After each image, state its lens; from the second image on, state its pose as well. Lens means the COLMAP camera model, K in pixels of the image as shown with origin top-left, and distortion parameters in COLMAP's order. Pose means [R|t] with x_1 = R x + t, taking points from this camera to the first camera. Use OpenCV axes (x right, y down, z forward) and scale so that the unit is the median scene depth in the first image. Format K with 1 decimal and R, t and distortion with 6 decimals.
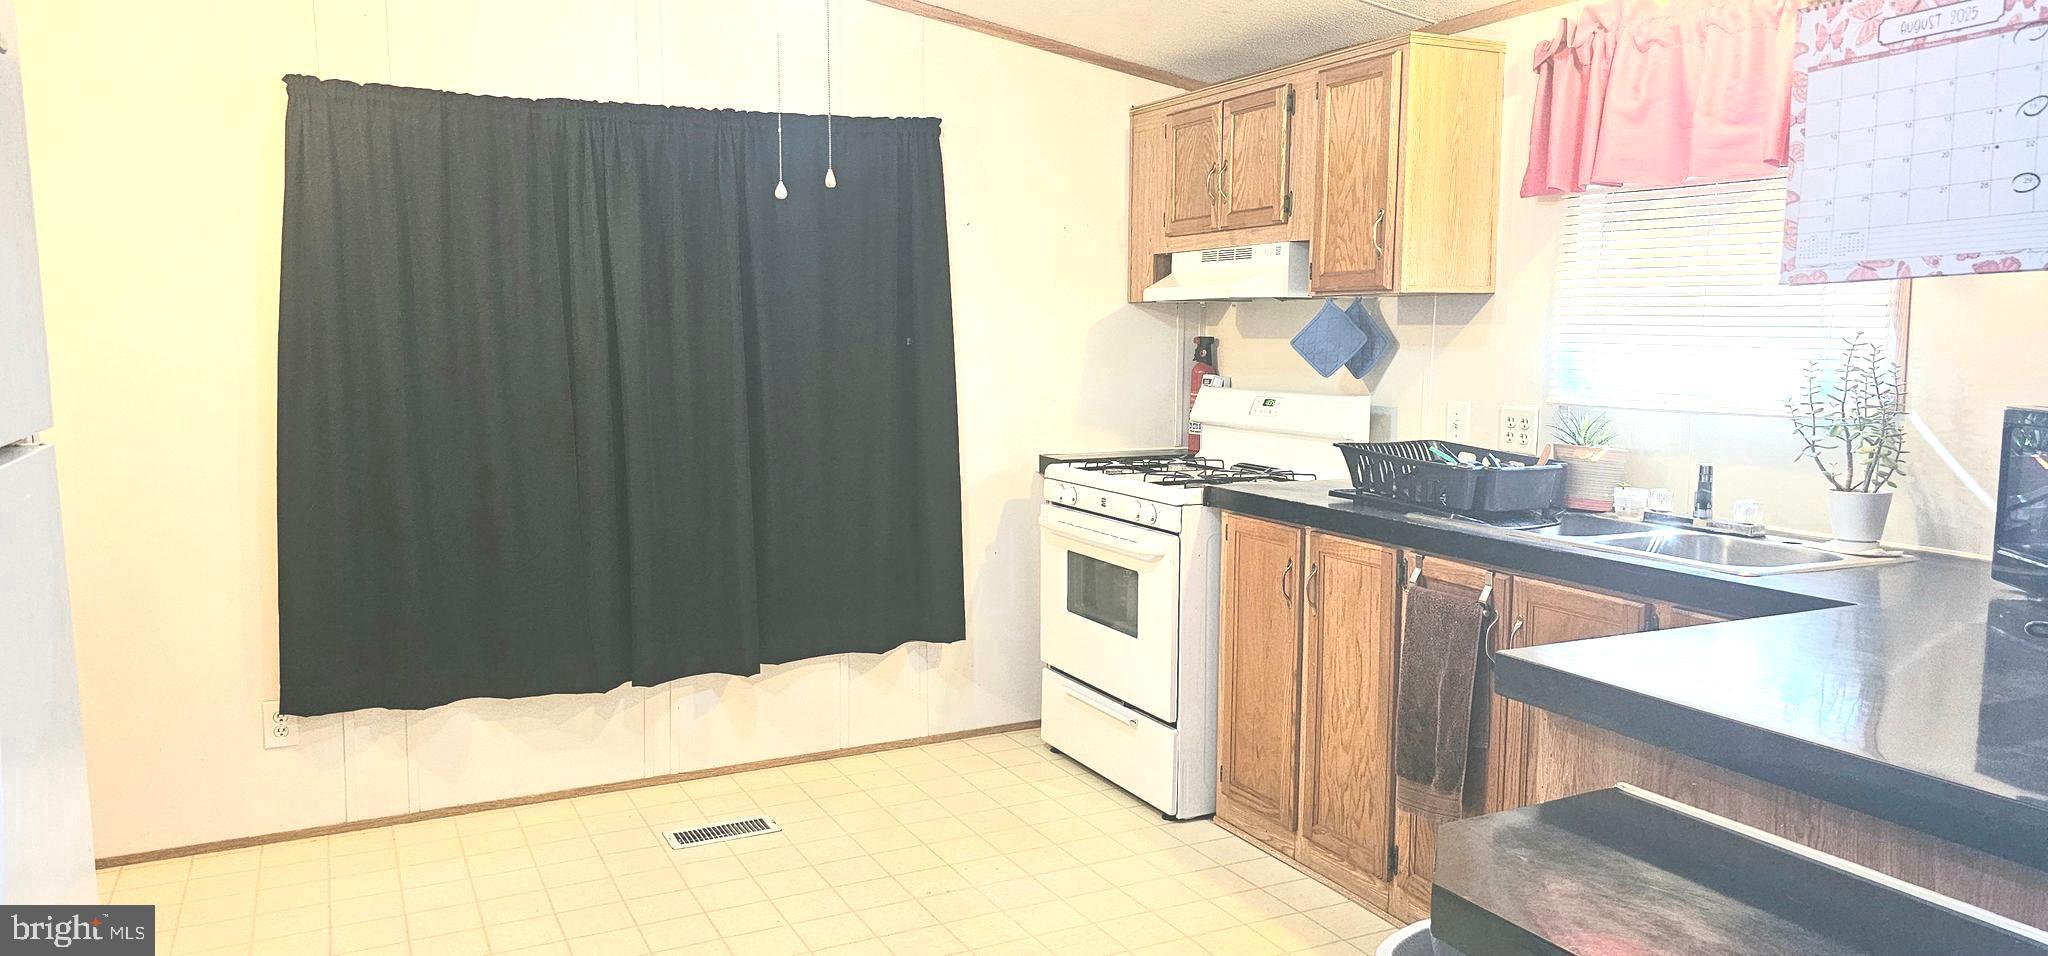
lens RADIAL K [[1394.4, 0, 1012.0], [0, 1394.4, 483.9], [0, 0, 1]] dist [0.041979, -0.021769]
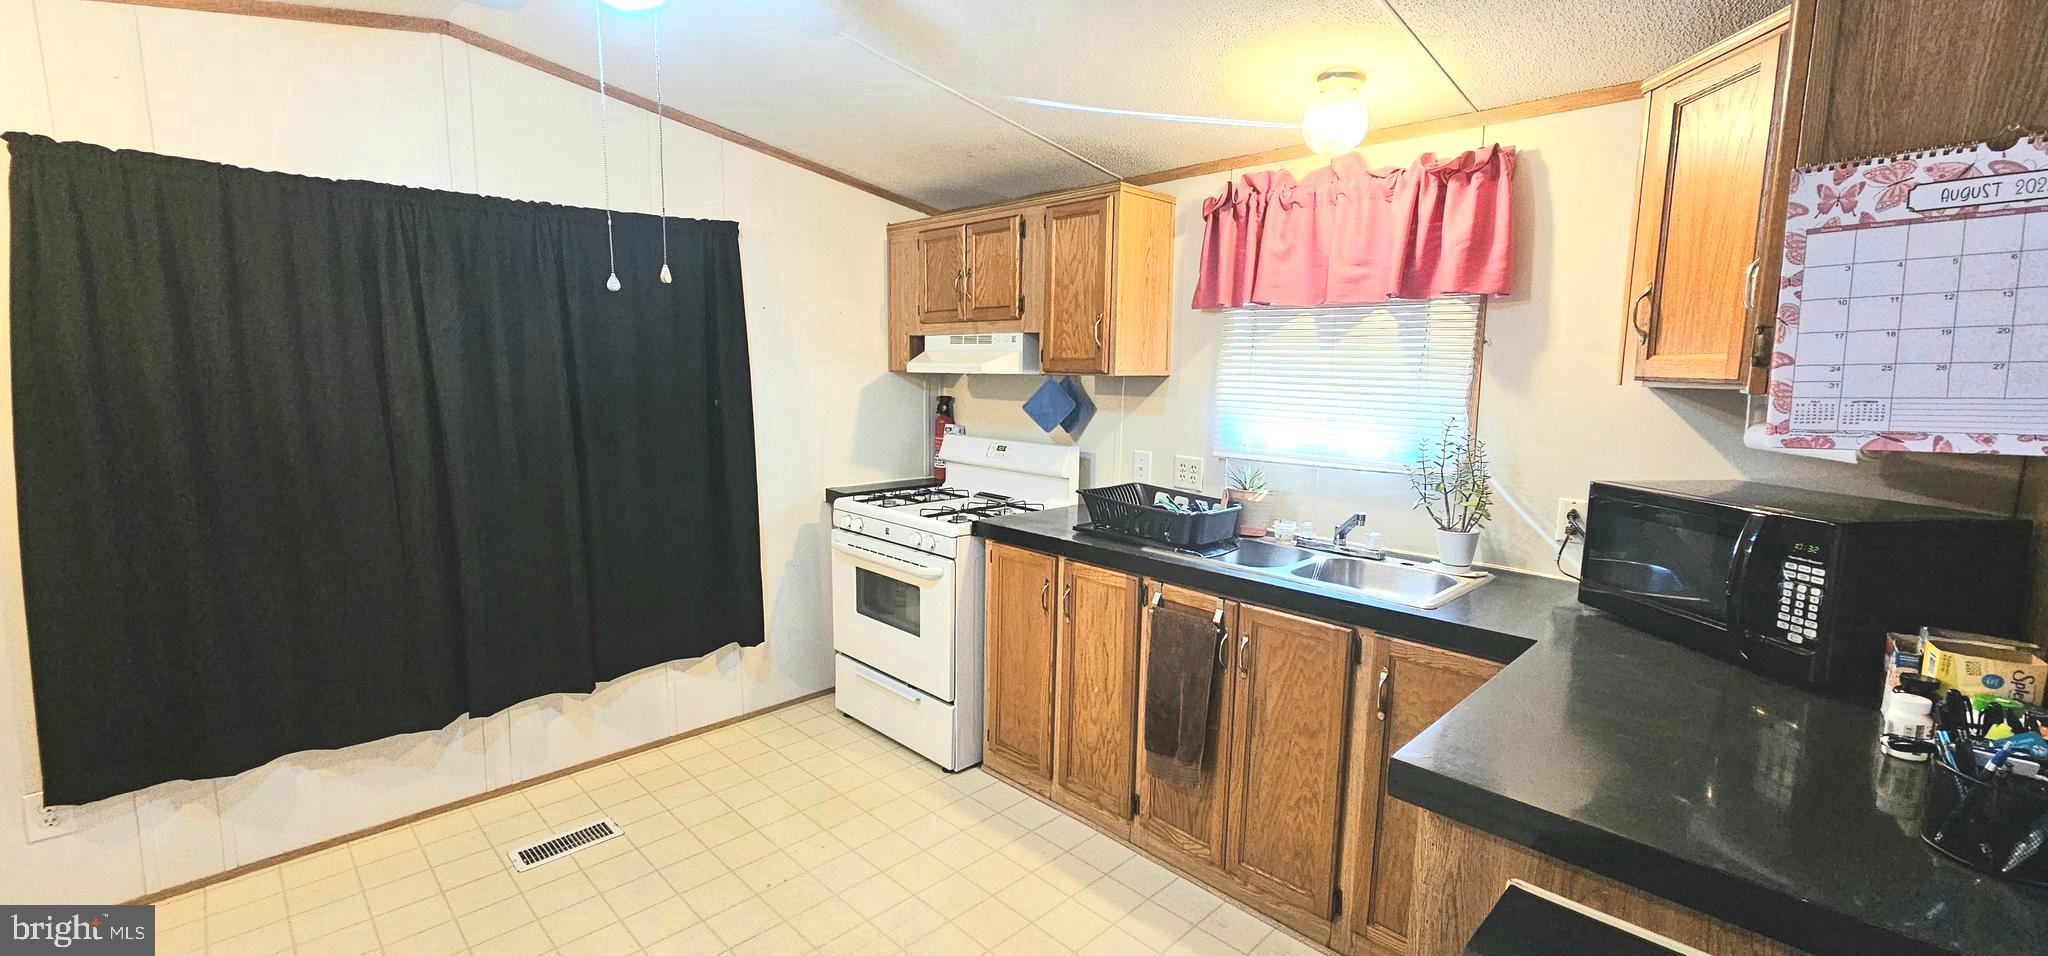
lens RADIAL K [[827.0, 0, 1030.0], [0, 827.0, 482.4], [0, 0, 1]] dist [-0.000614, 0.000351]
pose [[0.946450, -0.033476, 0.321111, -0.060209], [0.022857, 0.999062, 0.036785, -0.064272], [-0.322041, -0.027476, 0.946327, 0.264091]]
